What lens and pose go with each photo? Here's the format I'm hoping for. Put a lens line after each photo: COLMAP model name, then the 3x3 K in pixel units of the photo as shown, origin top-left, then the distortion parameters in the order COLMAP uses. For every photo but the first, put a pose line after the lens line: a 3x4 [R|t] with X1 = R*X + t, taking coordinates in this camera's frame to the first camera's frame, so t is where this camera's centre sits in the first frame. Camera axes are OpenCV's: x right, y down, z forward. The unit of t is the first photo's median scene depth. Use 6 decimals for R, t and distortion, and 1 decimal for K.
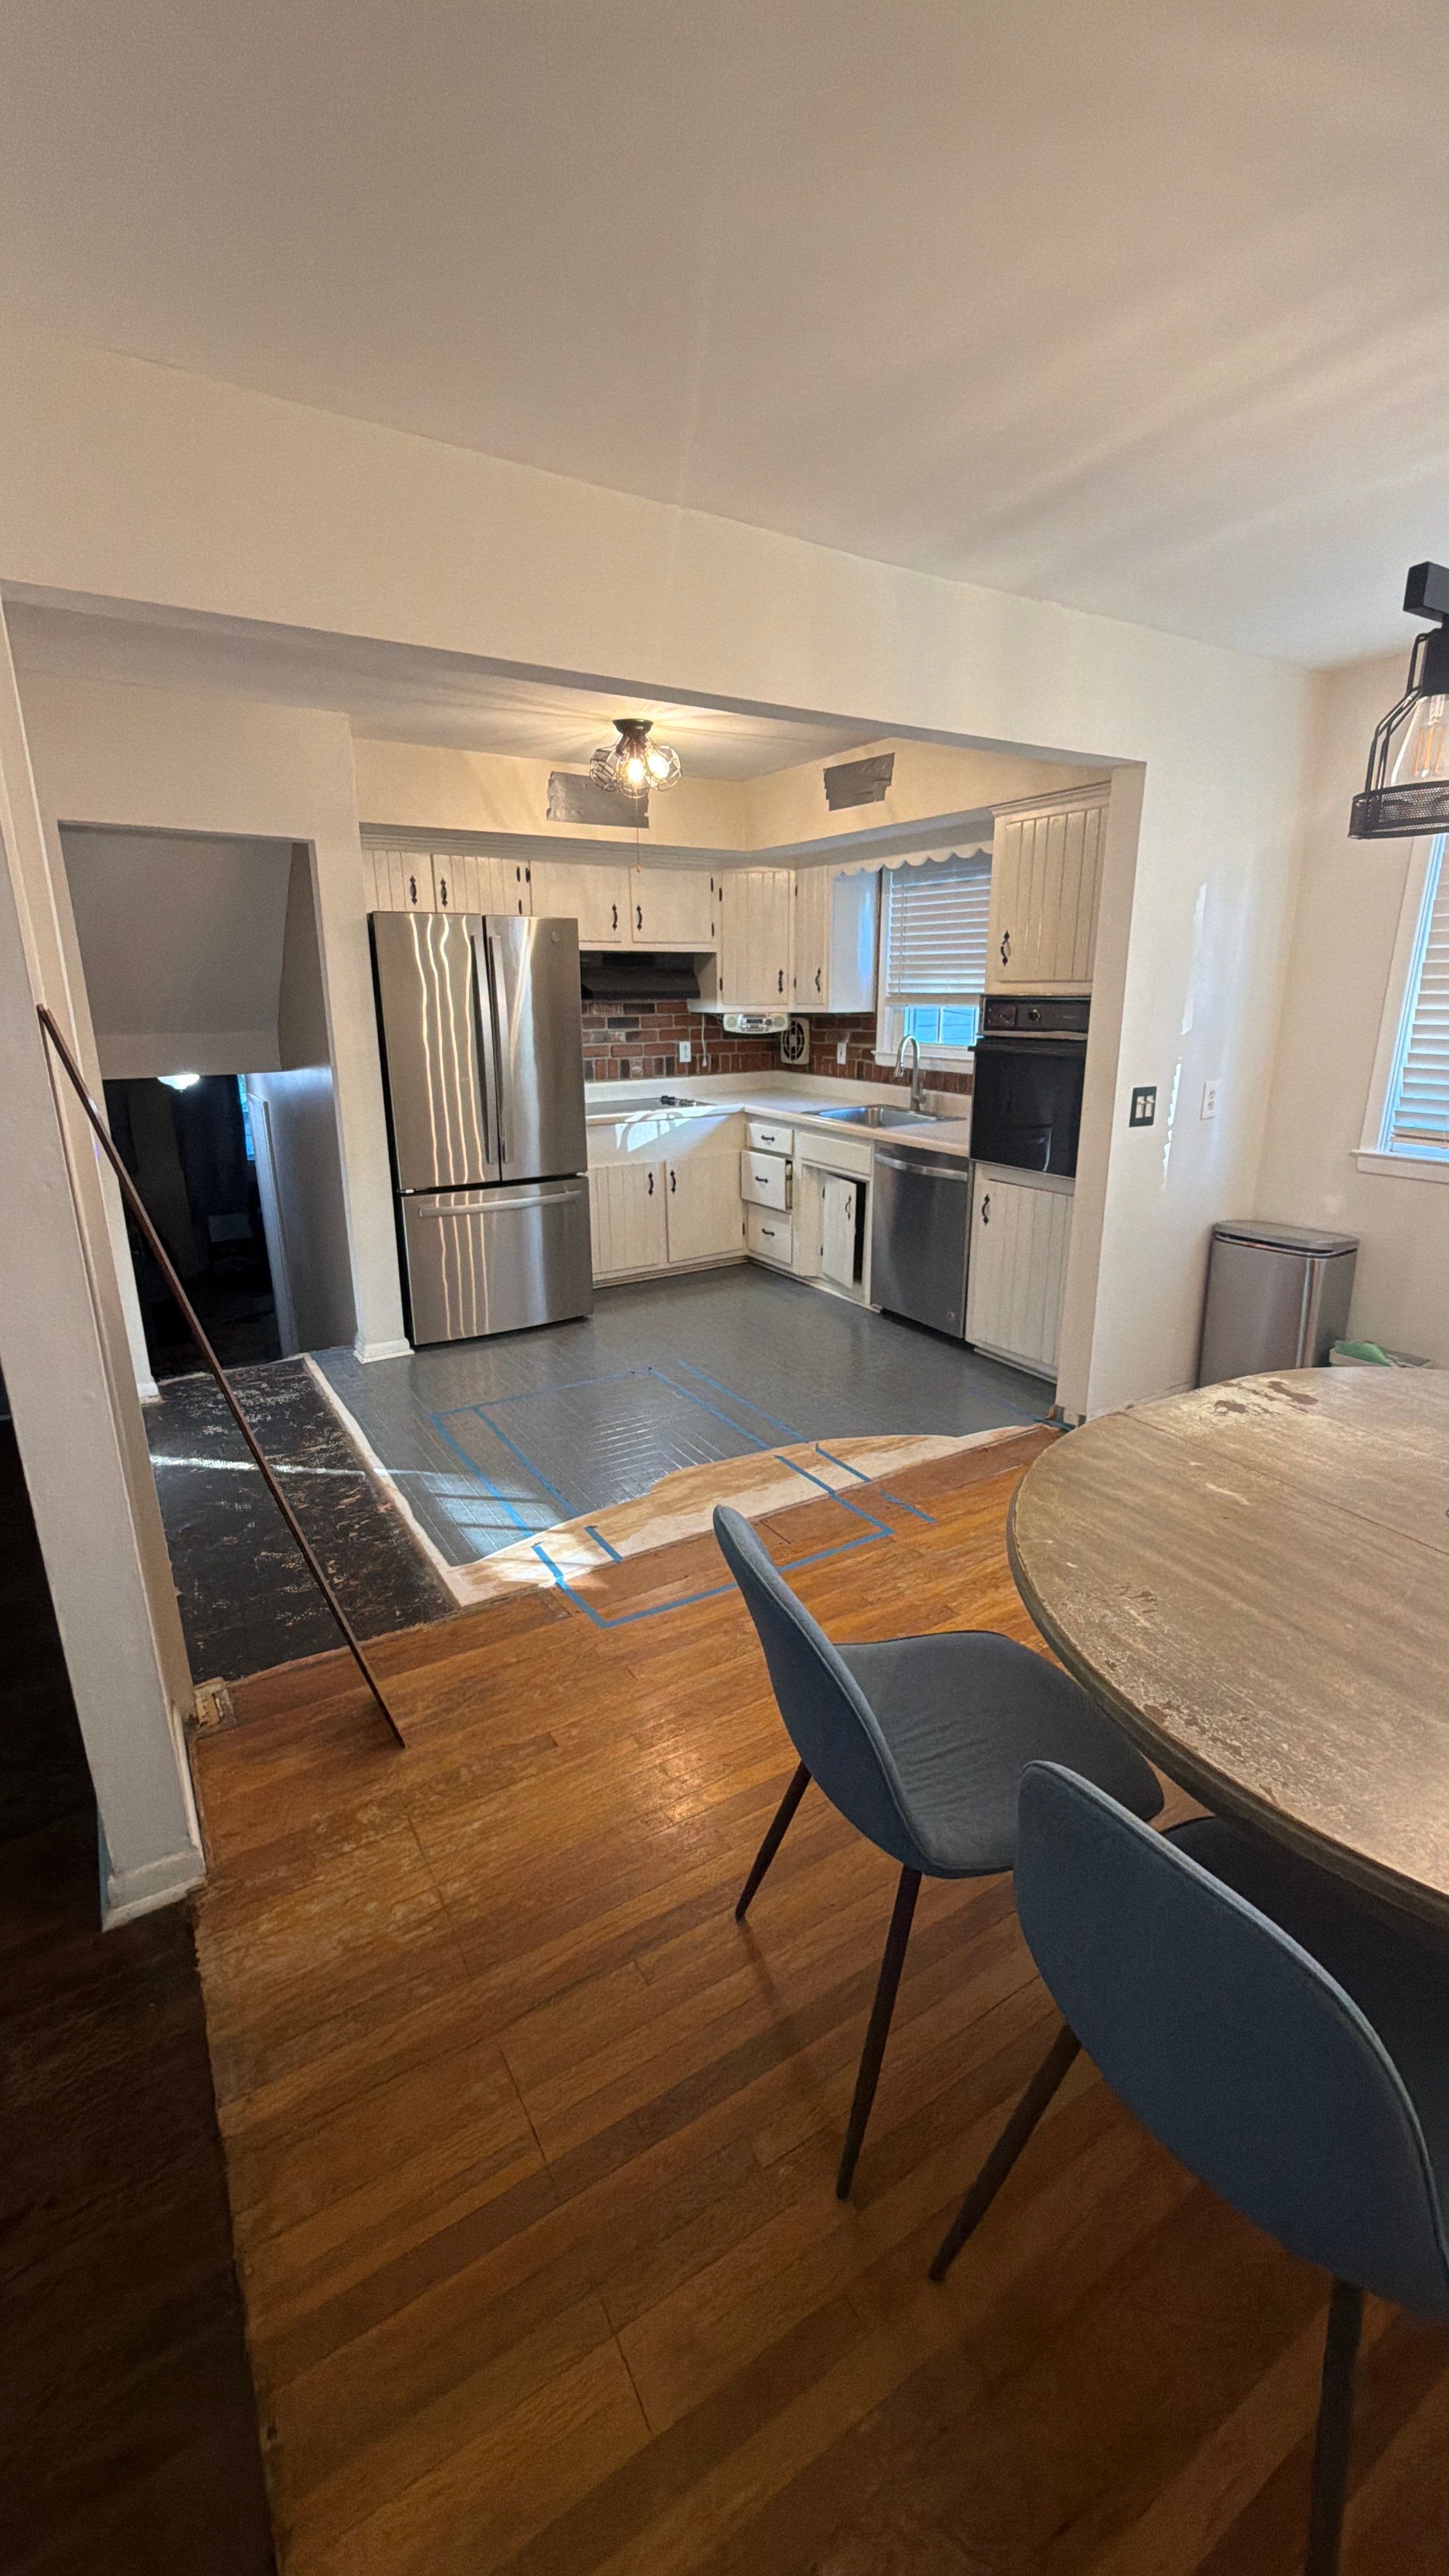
lens RADIAL K [[1033.2, 0, 726.8], [0, 1033.2, 1293.3], [0, 0, 1]] dist [-0.001998, -0.000056]
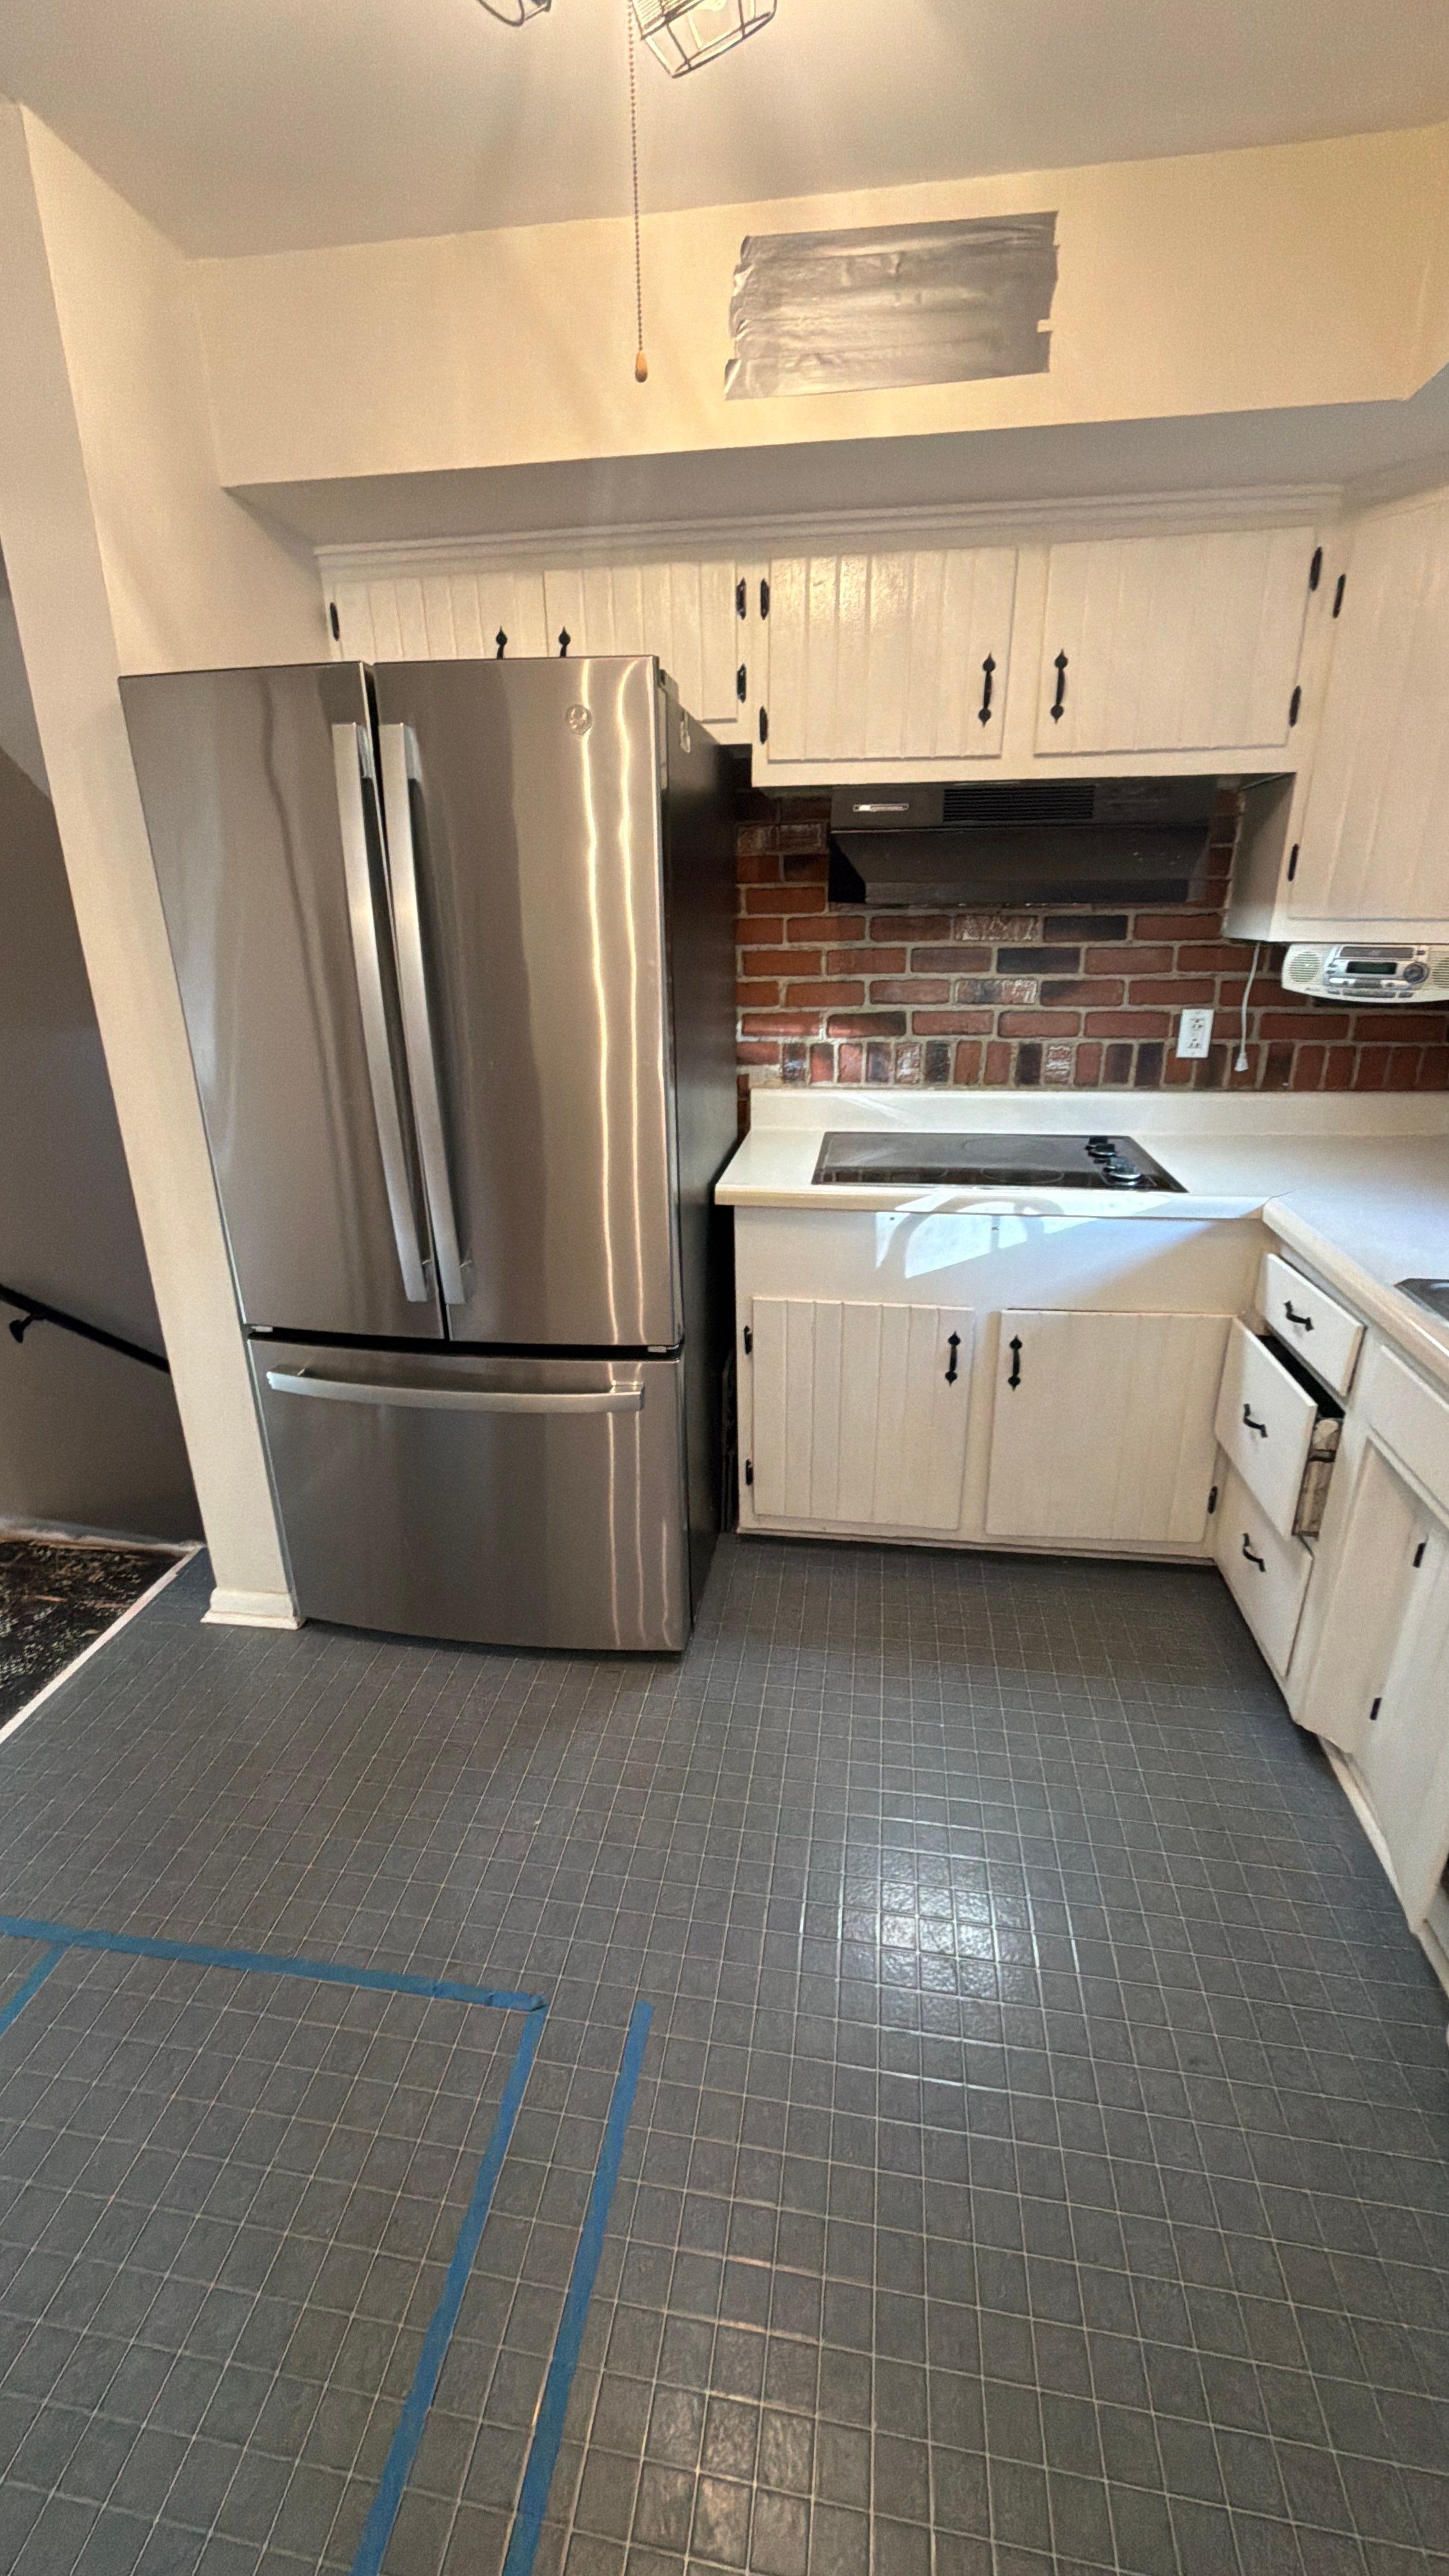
lens RADIAL K [[1033.2, 0, 713.4], [0, 1033.2, 1293.3], [0, 0, 1]] dist [-0.001998, -0.000056]
pose [[0.760068, 0.225849, -0.609334, 0.095503], [-0.177785, 0.974159, 0.139307, -0.163182], [0.625051, 0.002448, 0.780580, 0.580476]]
